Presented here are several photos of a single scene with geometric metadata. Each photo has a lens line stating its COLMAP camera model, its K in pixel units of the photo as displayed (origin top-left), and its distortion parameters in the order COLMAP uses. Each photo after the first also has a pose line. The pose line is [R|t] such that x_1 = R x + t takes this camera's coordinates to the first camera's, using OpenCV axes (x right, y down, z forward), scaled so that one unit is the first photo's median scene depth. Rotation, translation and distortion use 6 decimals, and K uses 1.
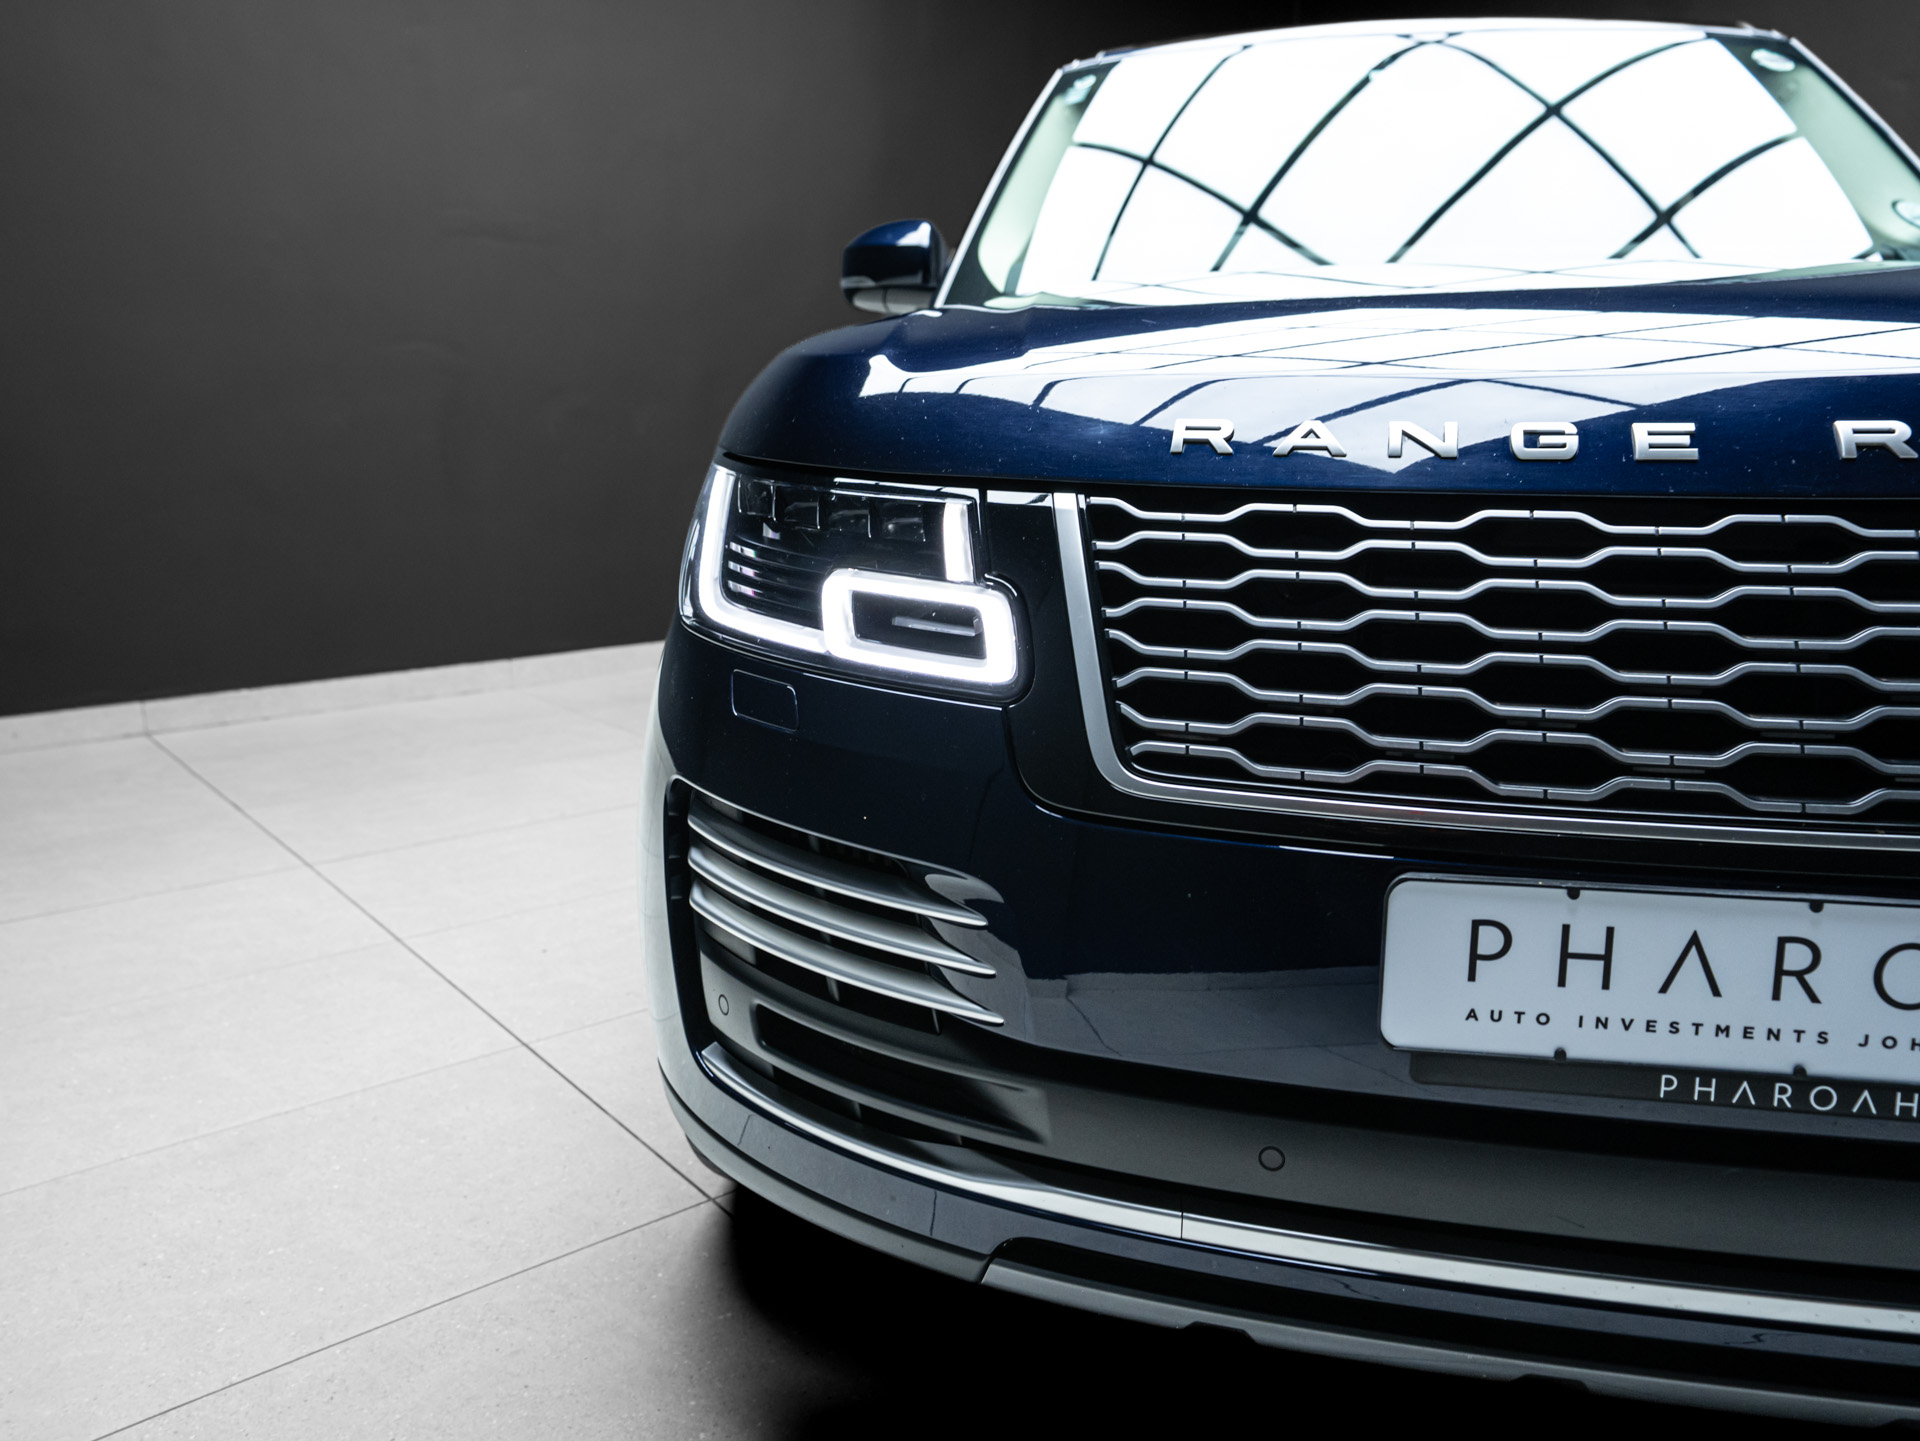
lens RADIAL K [[1462.2, 0, 960.0], [0, 1462.2, 720.5], [0, 0, 1]] dist [-0.030216, 0.072368]
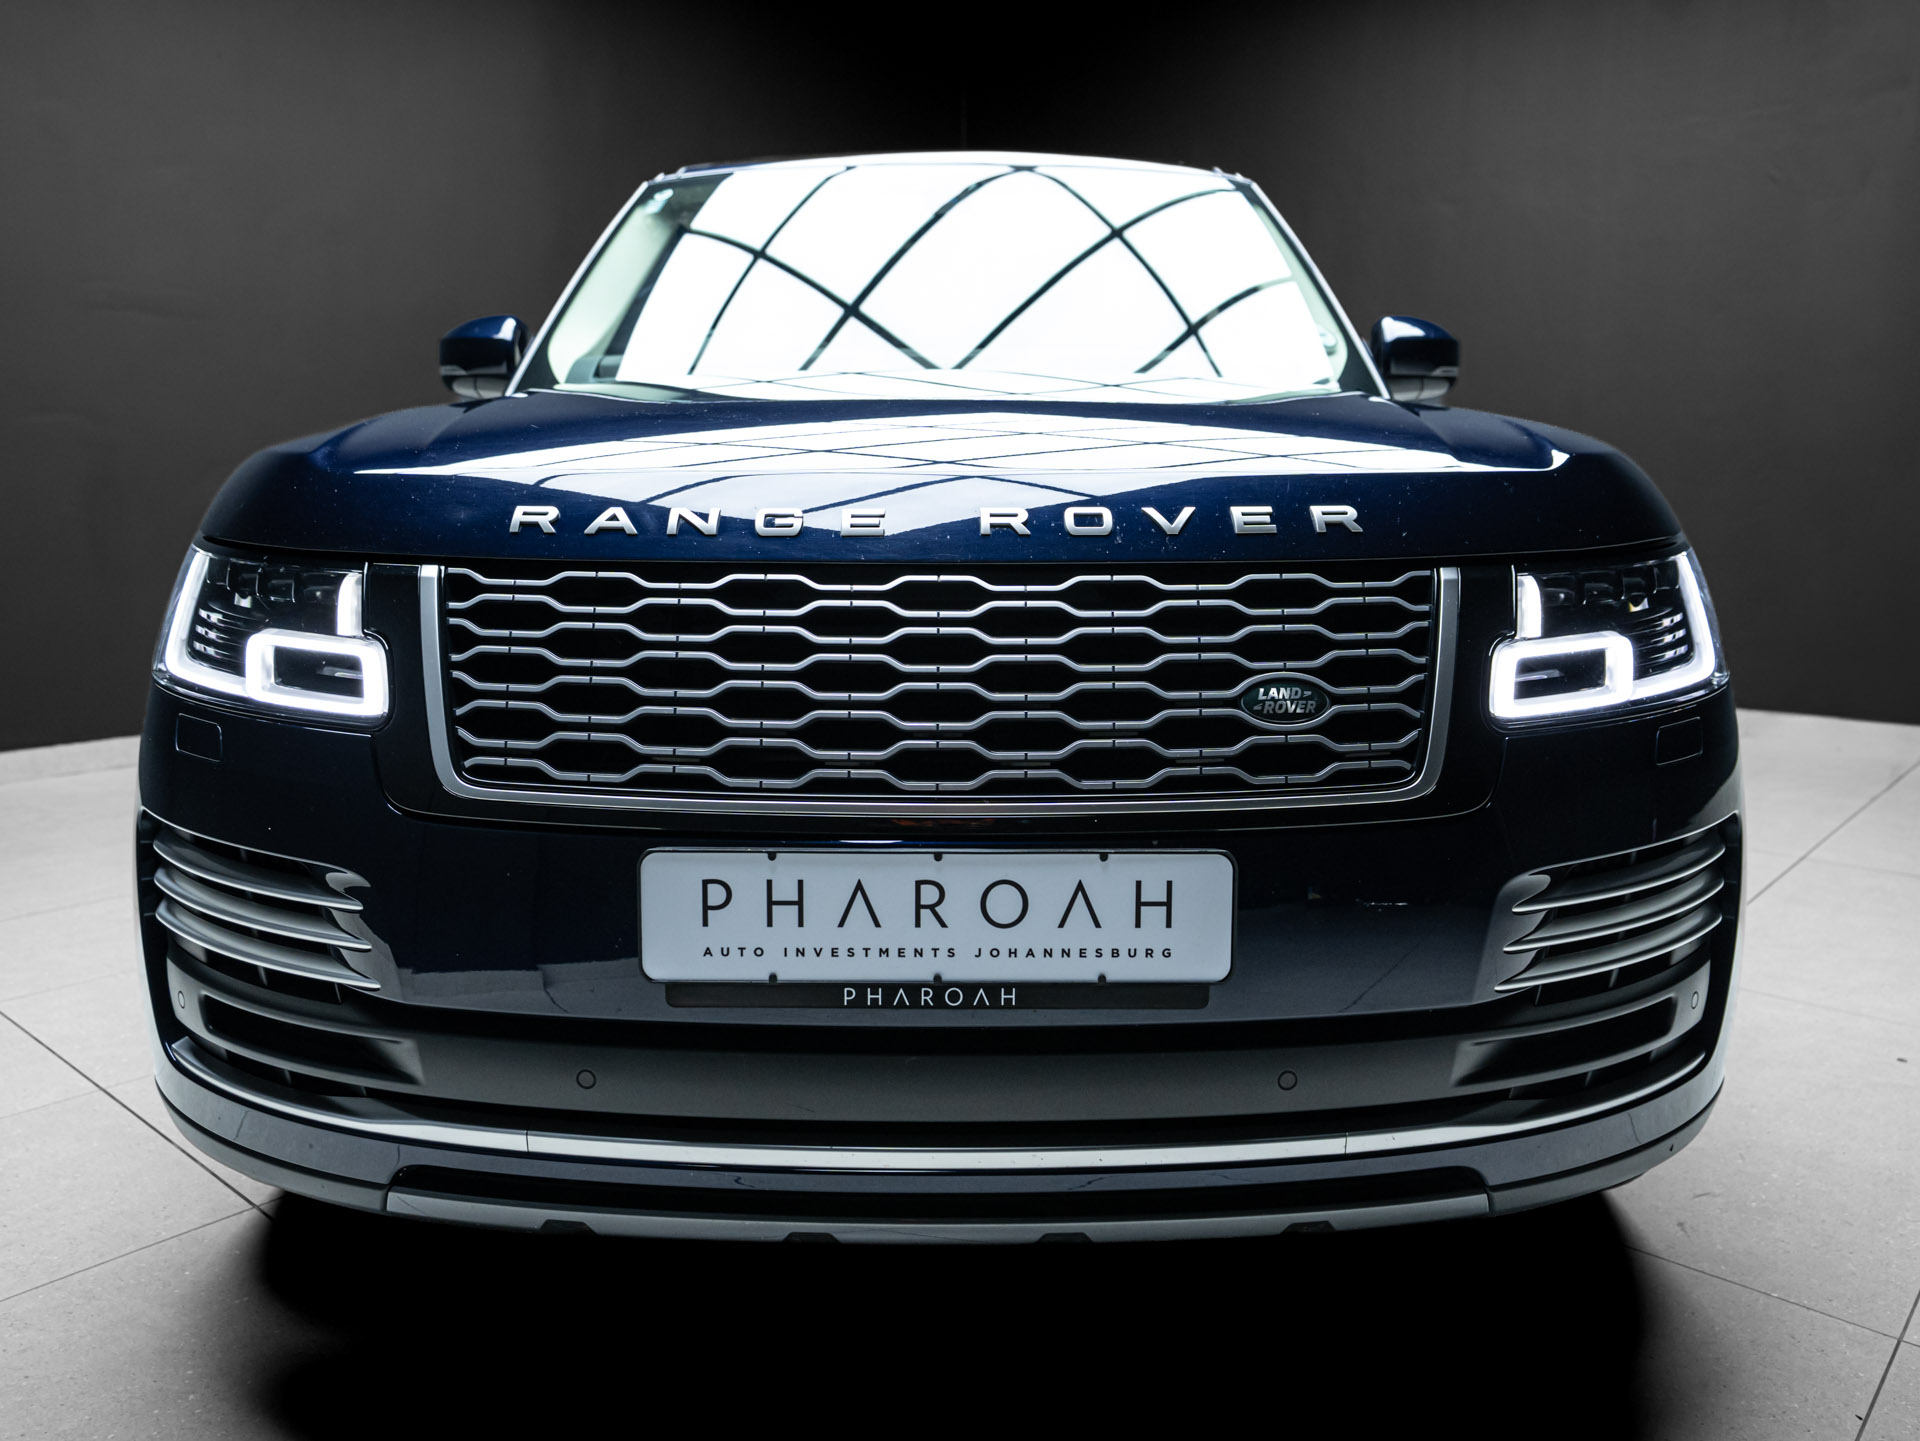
lens RADIAL K [[1462.2, 0, 960.0], [0, 1462.2, 720.5], [0, 0, 1]] dist [-0.030216, 0.072368]
pose [[0.987089, -0.026800, 0.157917, 0.314417], [0.033709, 0.998581, -0.041237, 0.045116], [-0.156588, 0.046028, 0.986591, -0.302162]]
